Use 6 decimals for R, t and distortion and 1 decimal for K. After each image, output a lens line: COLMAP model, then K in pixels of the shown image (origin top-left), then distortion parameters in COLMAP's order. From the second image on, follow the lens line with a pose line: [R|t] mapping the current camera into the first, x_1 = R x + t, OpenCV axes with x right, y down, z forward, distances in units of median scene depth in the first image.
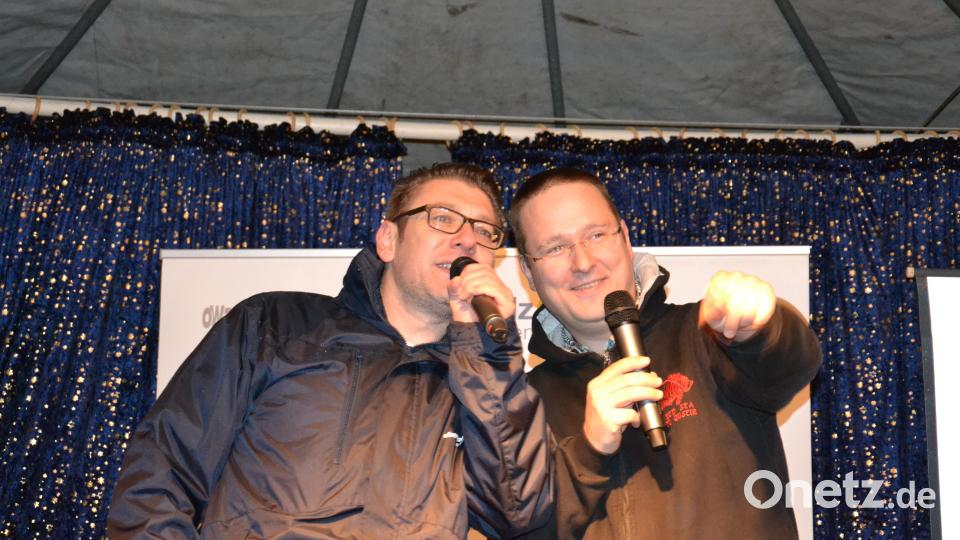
lens RADIAL K [[2155.3, 0, 475.2], [0, 2155.3, 274.1], [0, 0, 1]] dist [0.452895, 0.768697]
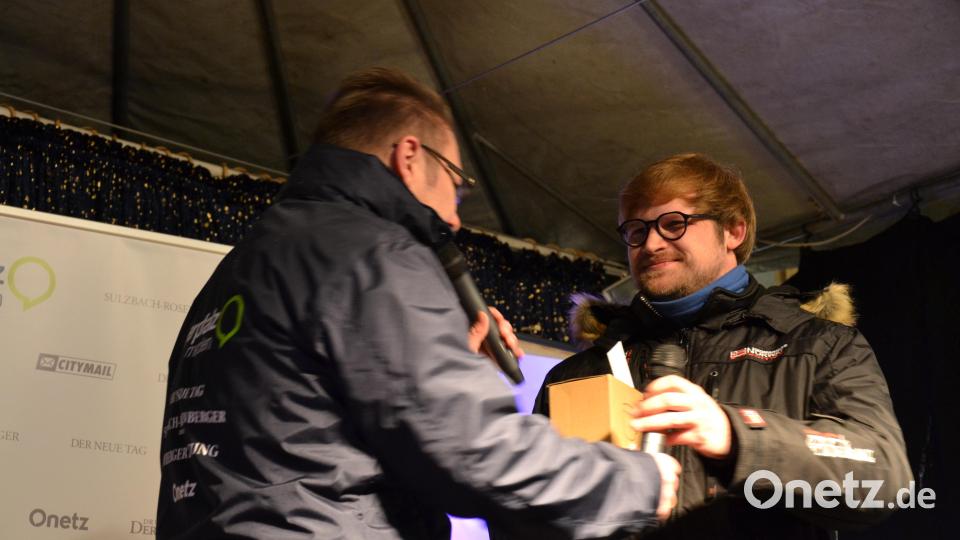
lens RADIAL K [[1915.1, 0, 466.5], [0, 1915.1, 272.1], [0, 0, 1]] dist [0.385415, 0.286652]
pose [[0.782855, 0.163581, 0.600316, -0.274024], [-0.130770, 0.986529, -0.098287, 0.062063], [-0.608307, -0.001559, 0.793701, 0.203747]]
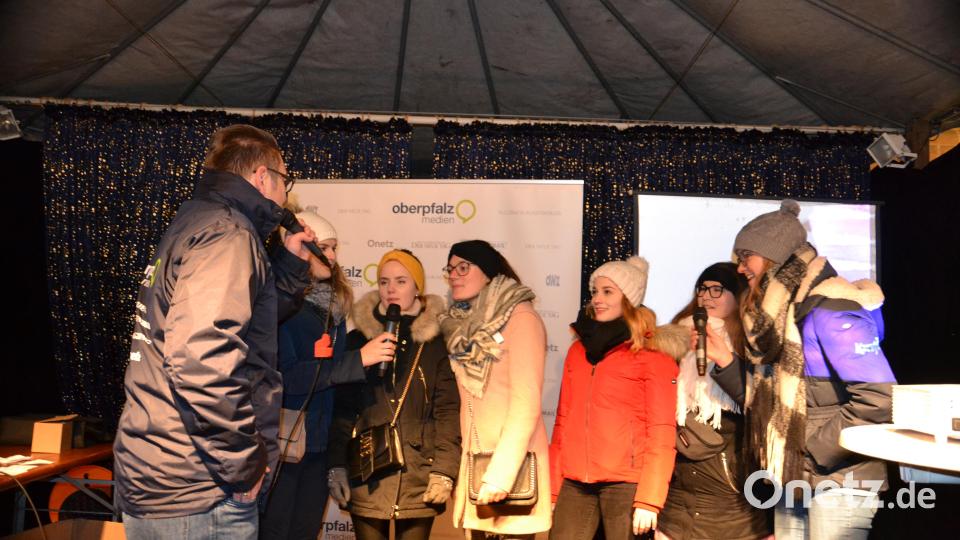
lens RADIAL K [[757.4, 0, 485.2], [0, 757.4, 270.9], [0, 0, 1]] dist [-0.162964, 0.124170]
pose [[0.997450, 0.013344, -0.070114, 0.096155], [-0.002304, 0.987875, 0.155233, -0.033717], [0.071335, -0.154676, 0.985387, 0.229650]]
